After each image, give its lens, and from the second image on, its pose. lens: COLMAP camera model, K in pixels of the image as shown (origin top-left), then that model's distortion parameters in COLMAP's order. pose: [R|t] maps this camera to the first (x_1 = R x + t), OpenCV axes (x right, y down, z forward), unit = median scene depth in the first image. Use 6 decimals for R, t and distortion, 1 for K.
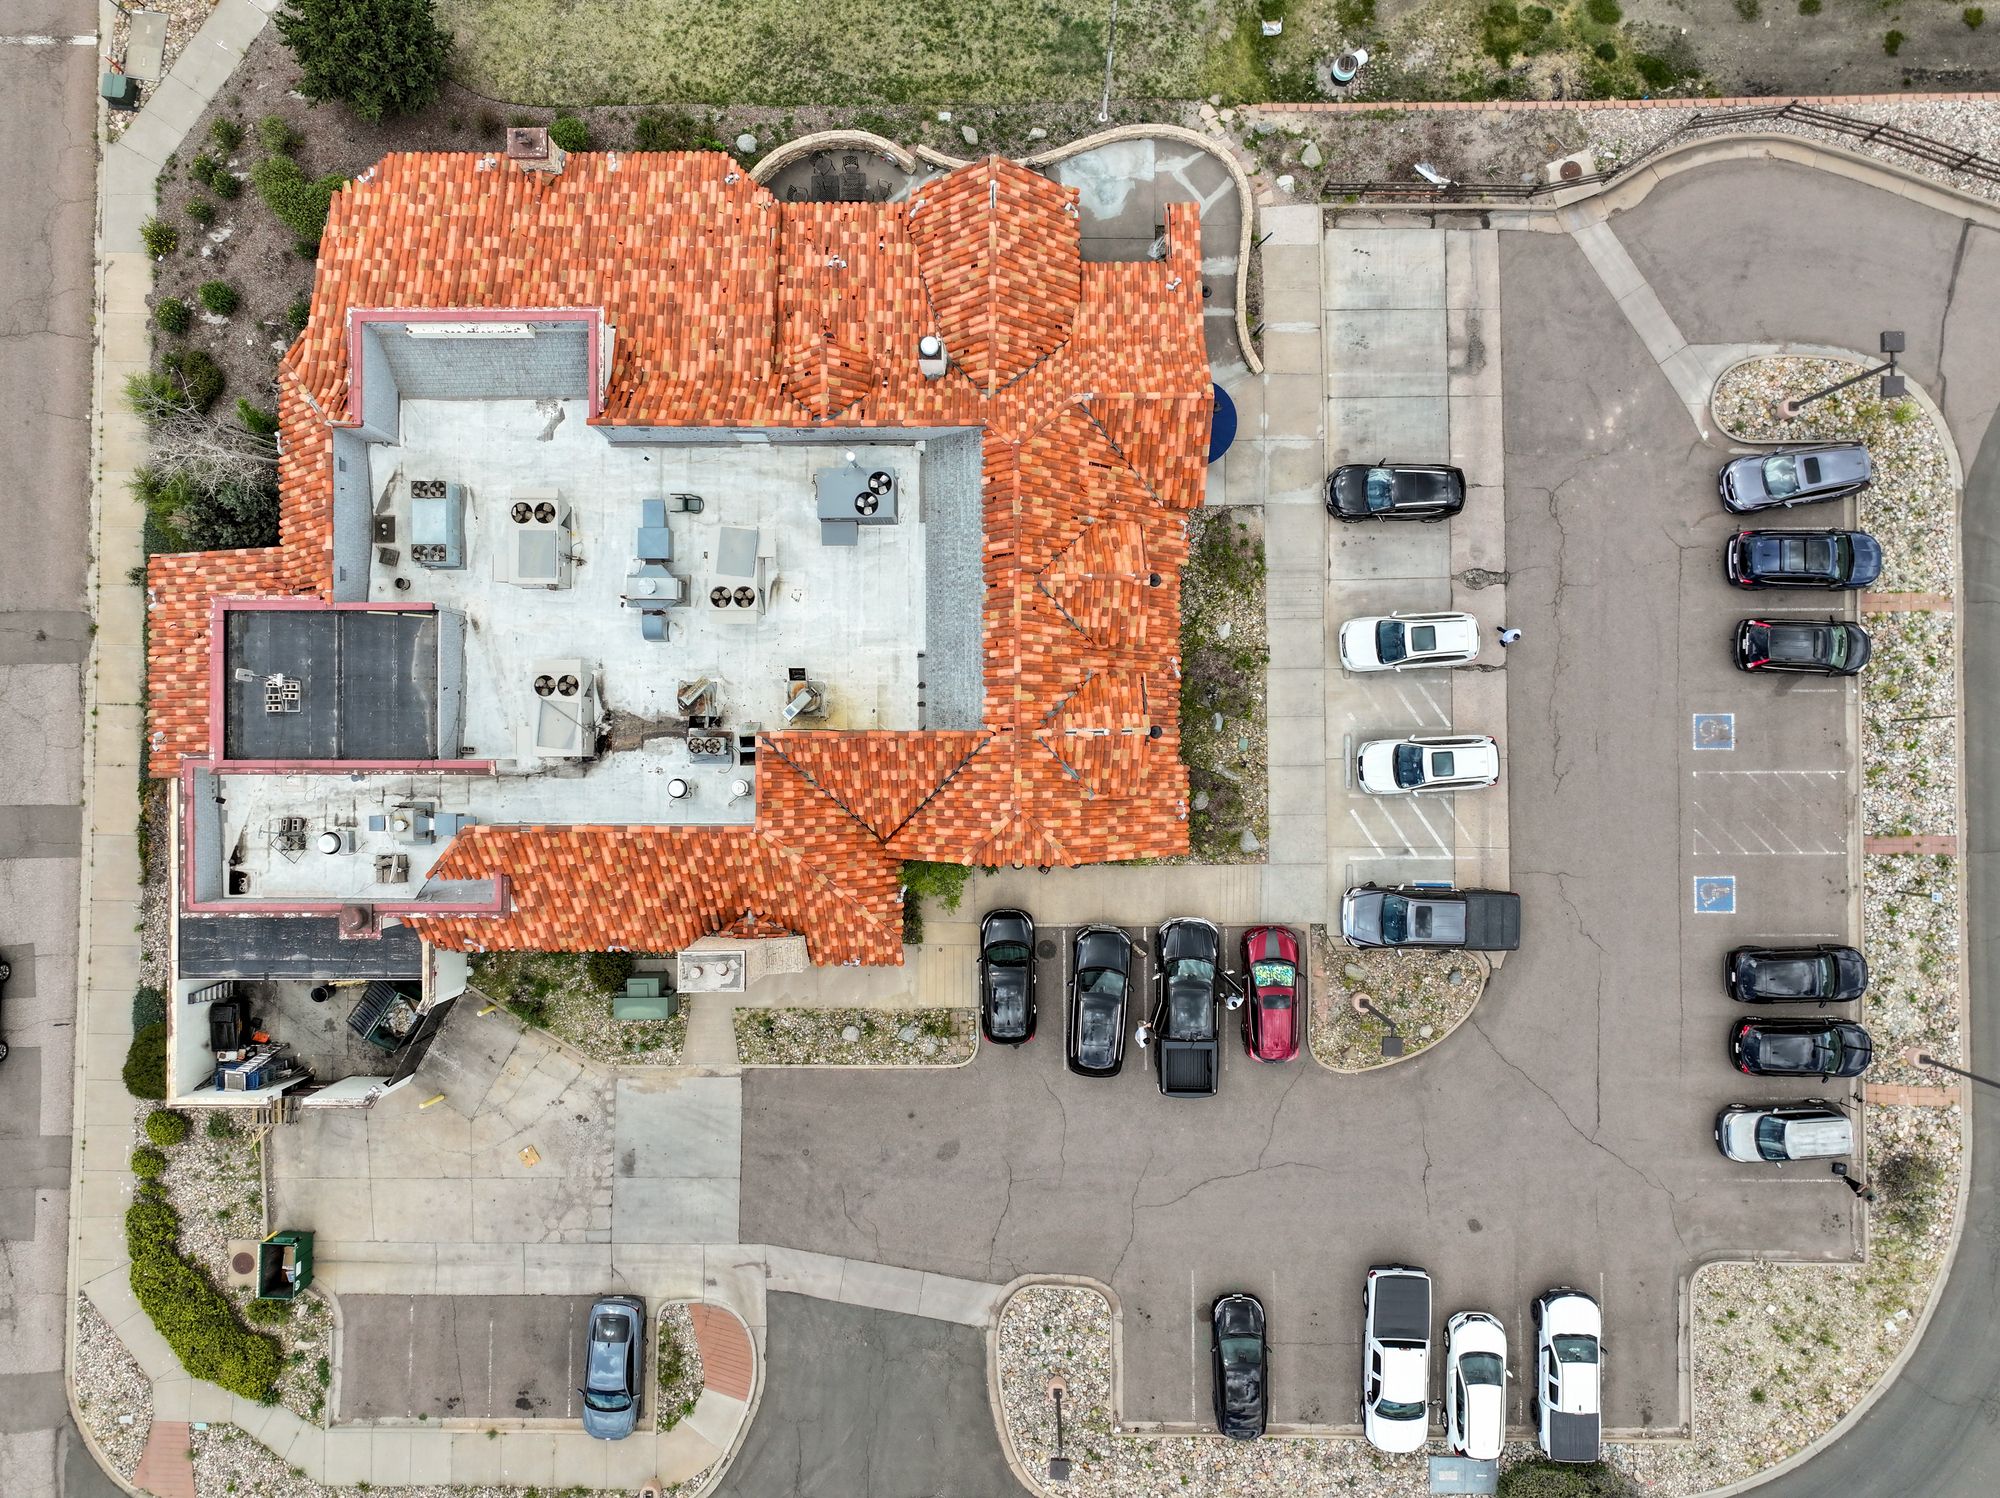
lens RADIAL K [[1392.6, 0, 1000.0], [0, 1392.6, 749.0], [0, 0, 1]] dist [-0.000652, 0.004062]
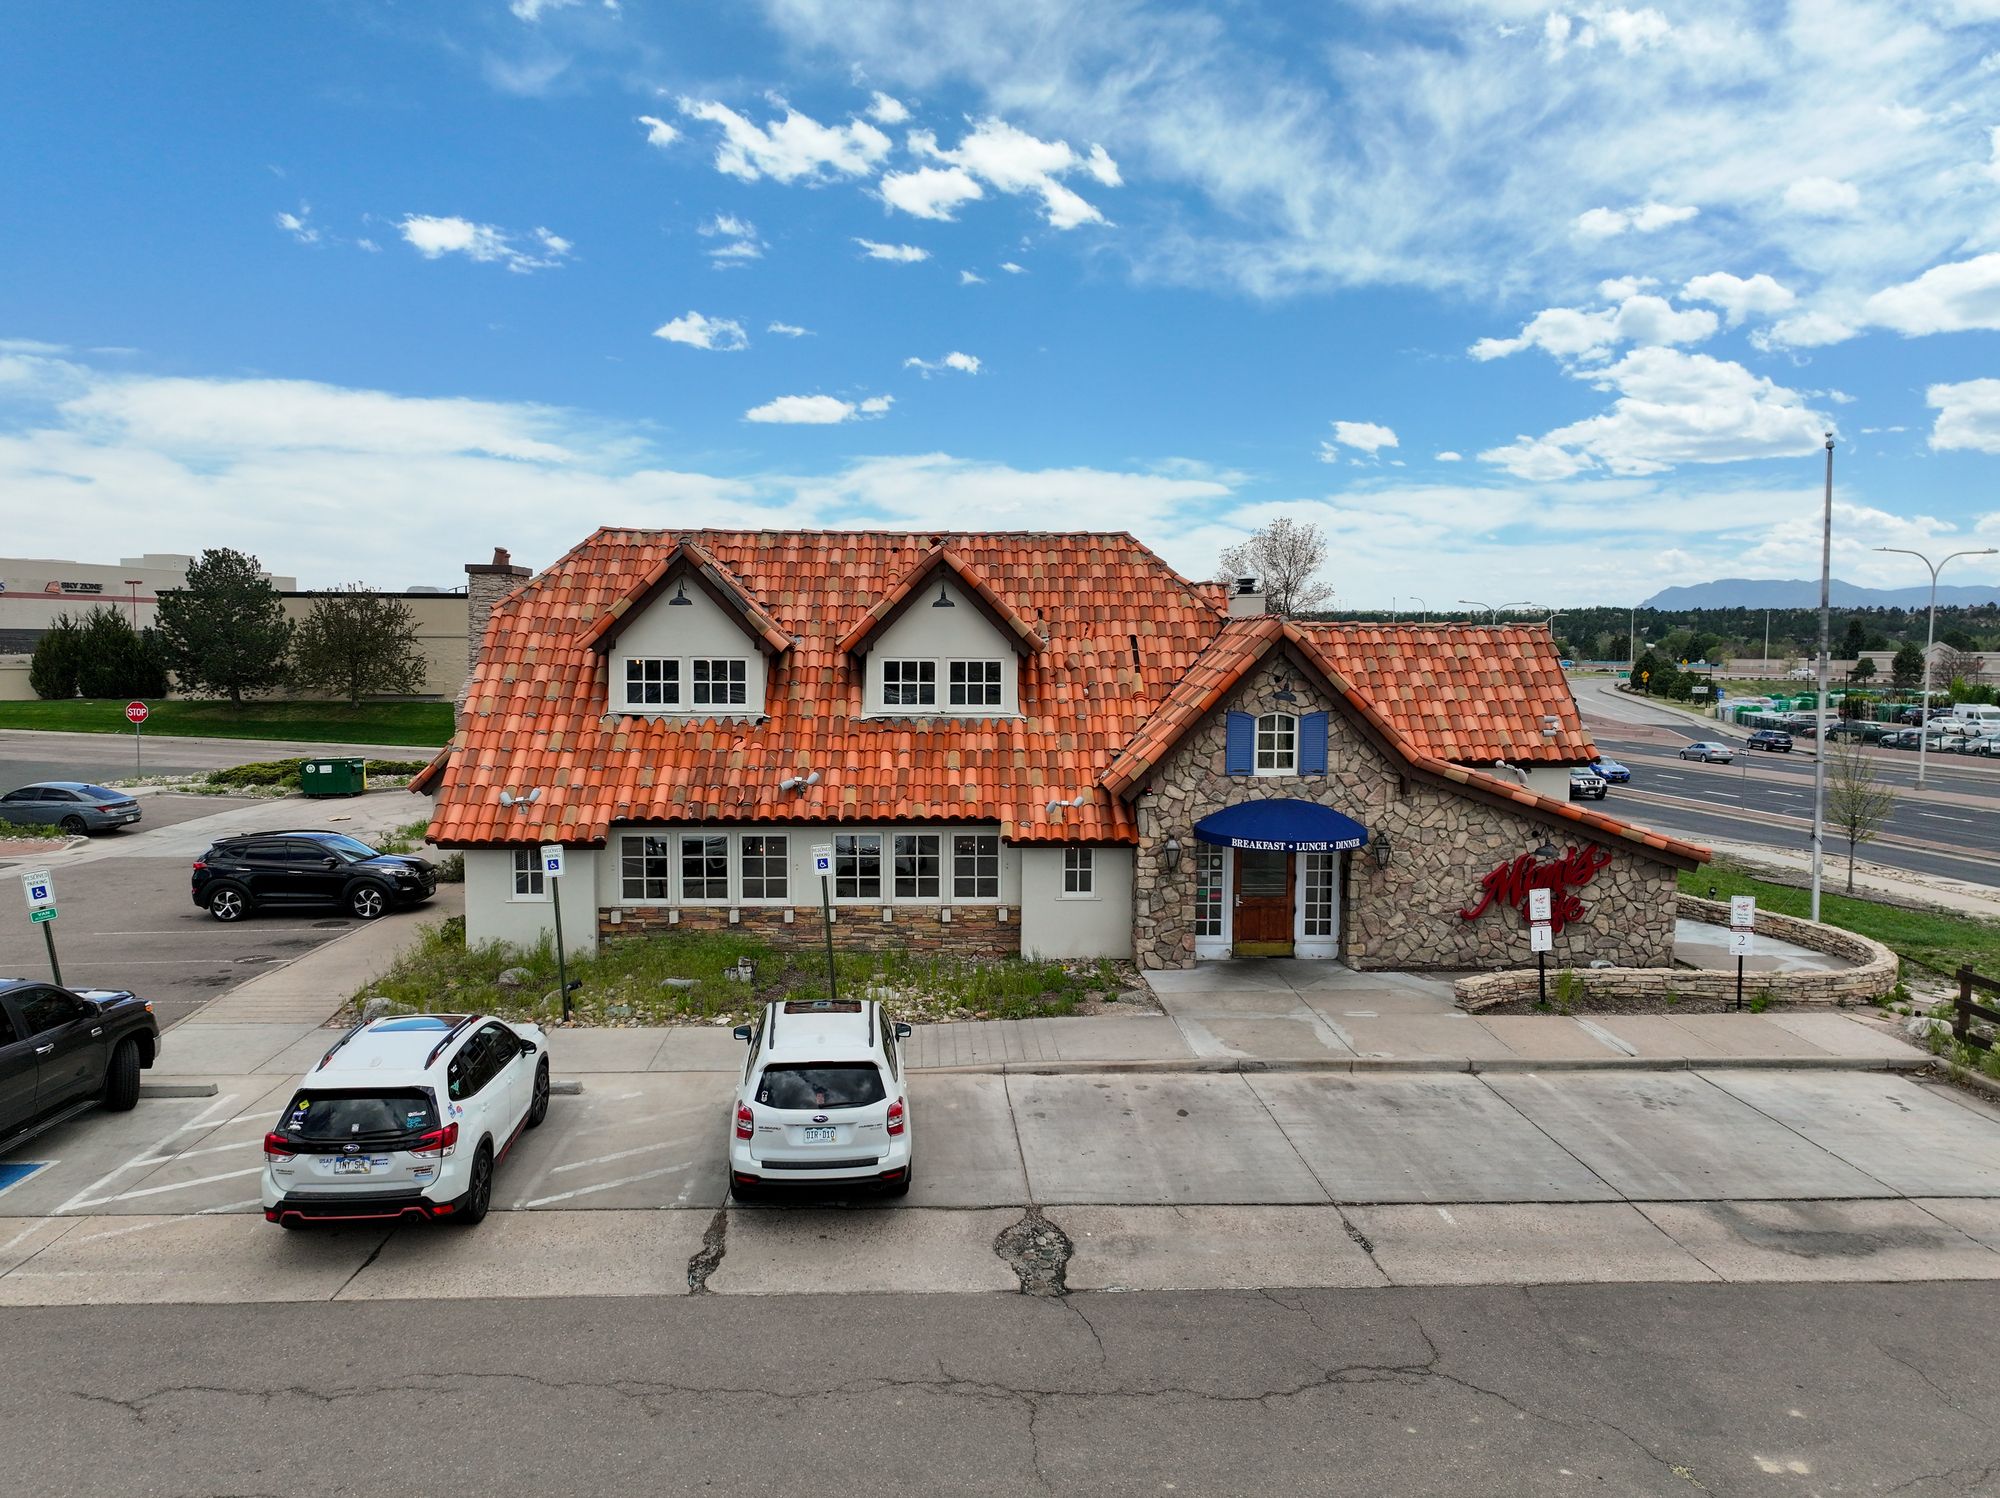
lens RADIAL K [[1392.6, 0, 1000.0], [0, 1392.6, 749.0], [0, 0, 1]] dist [-0.000652, 0.004062]
pose [[0.049003, 0.098638, -0.993916, 0.608191], [-0.998783, -0.000770, -0.049319, -0.101156], [-0.005630, 0.995123, 0.098480, 0.871721]]
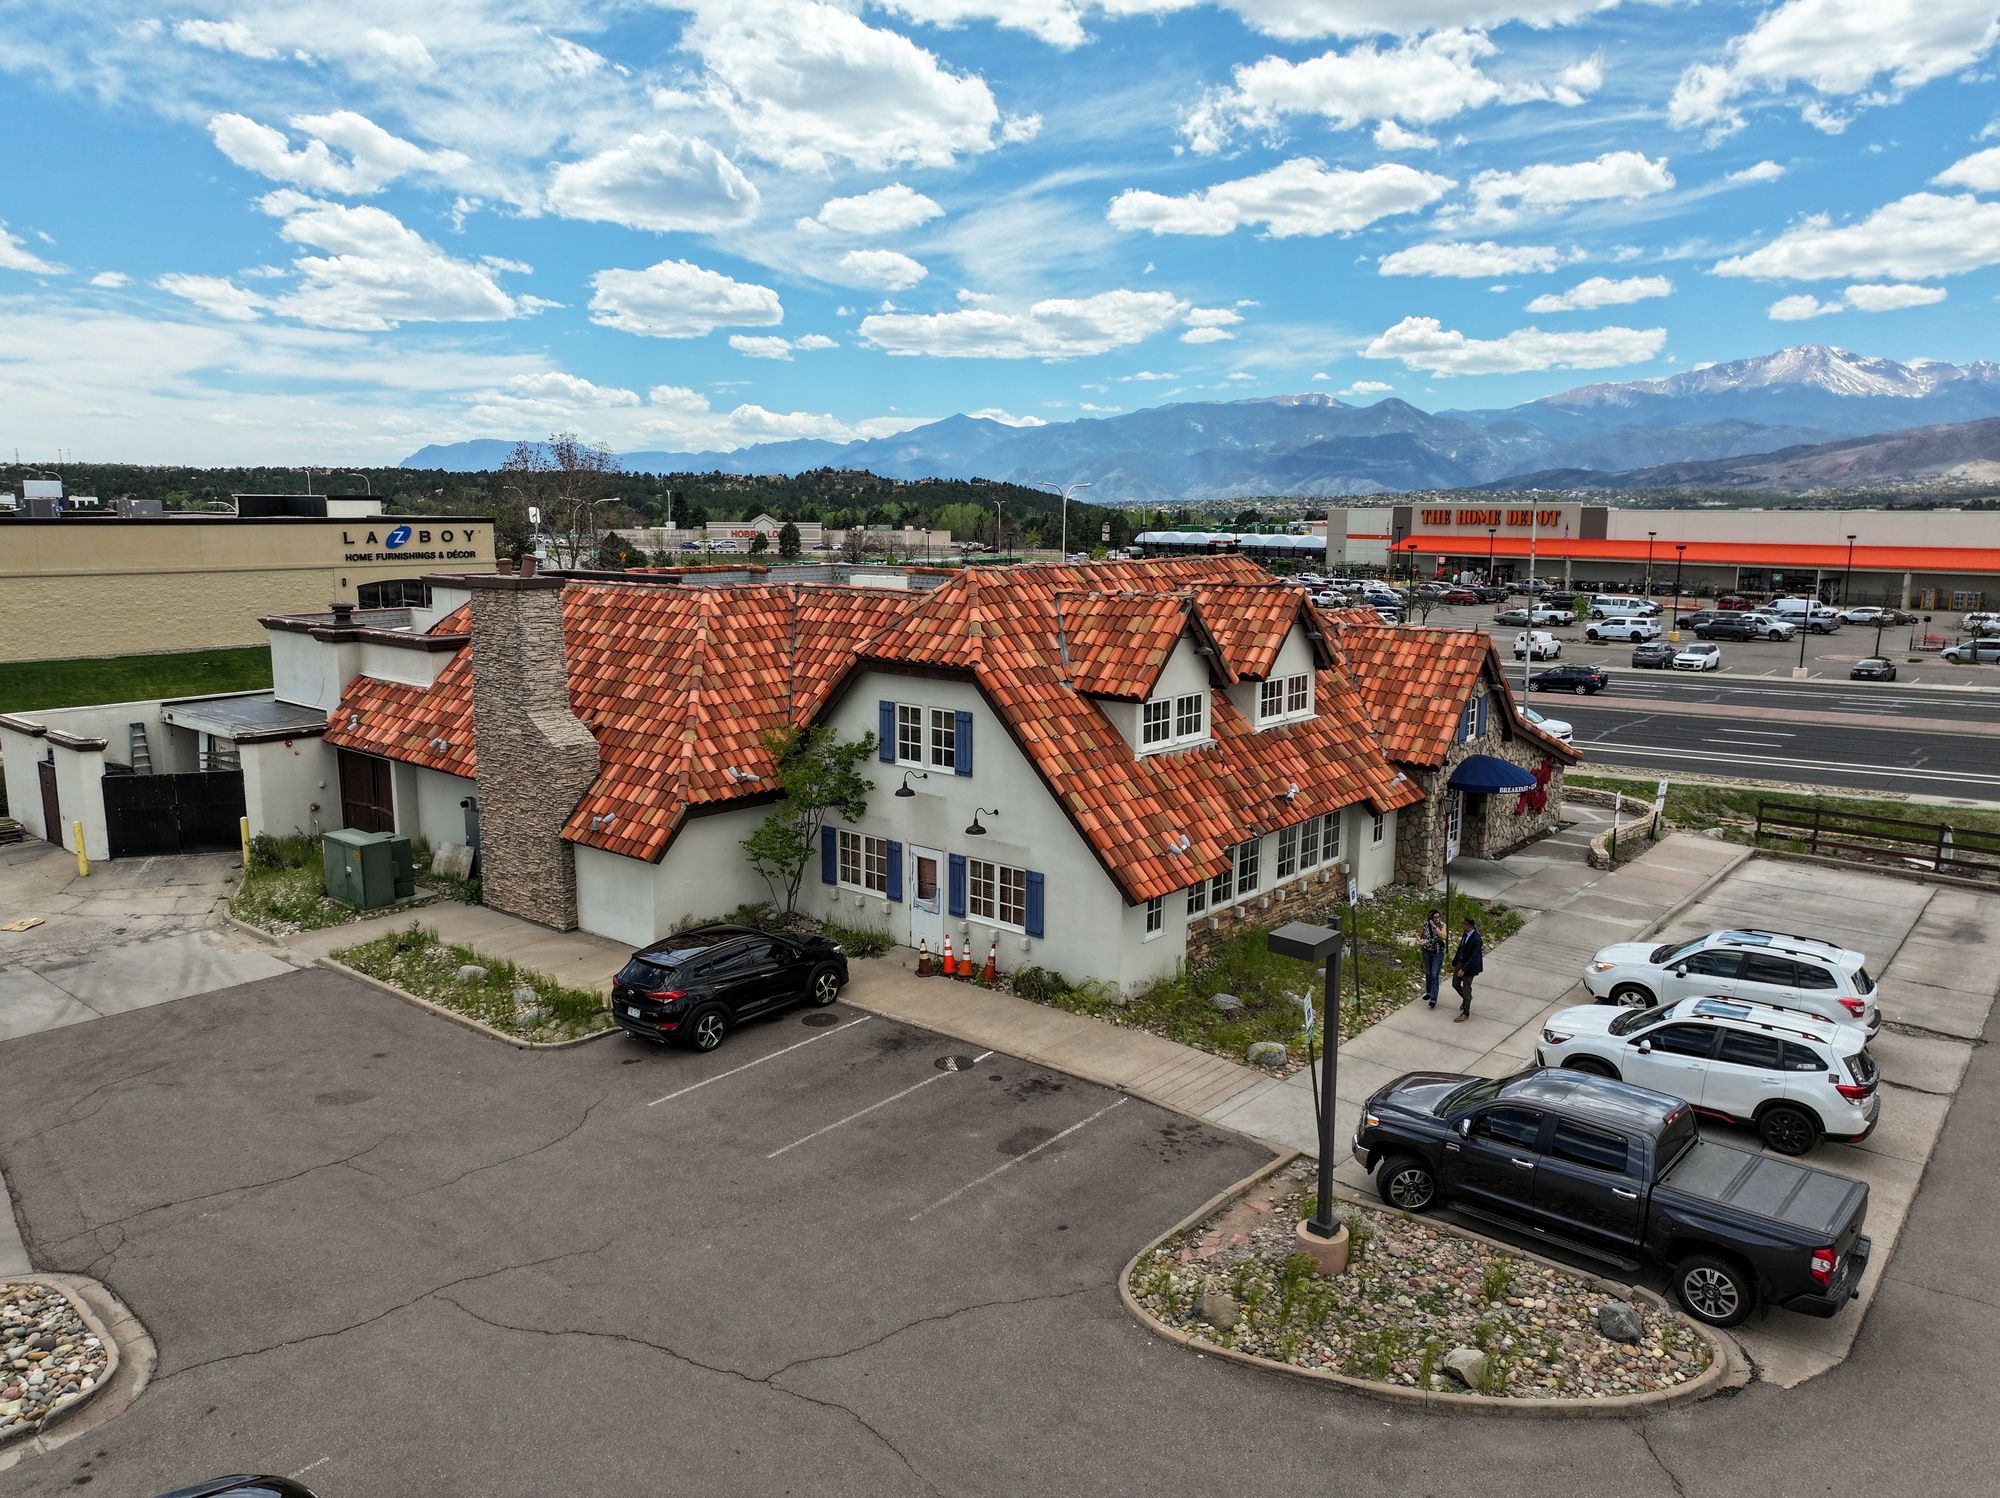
lens RADIAL K [[1392.6, 0, 1000.0], [0, 1392.6, 749.0], [0, 0, 1]] dist [-0.000652, 0.004062]
pose [[0.762730, 0.135052, -0.632459, 0.399756], [-0.646388, 0.127996, -0.752197, 0.479568], [-0.020633, 0.982536, 0.184923, 0.804351]]
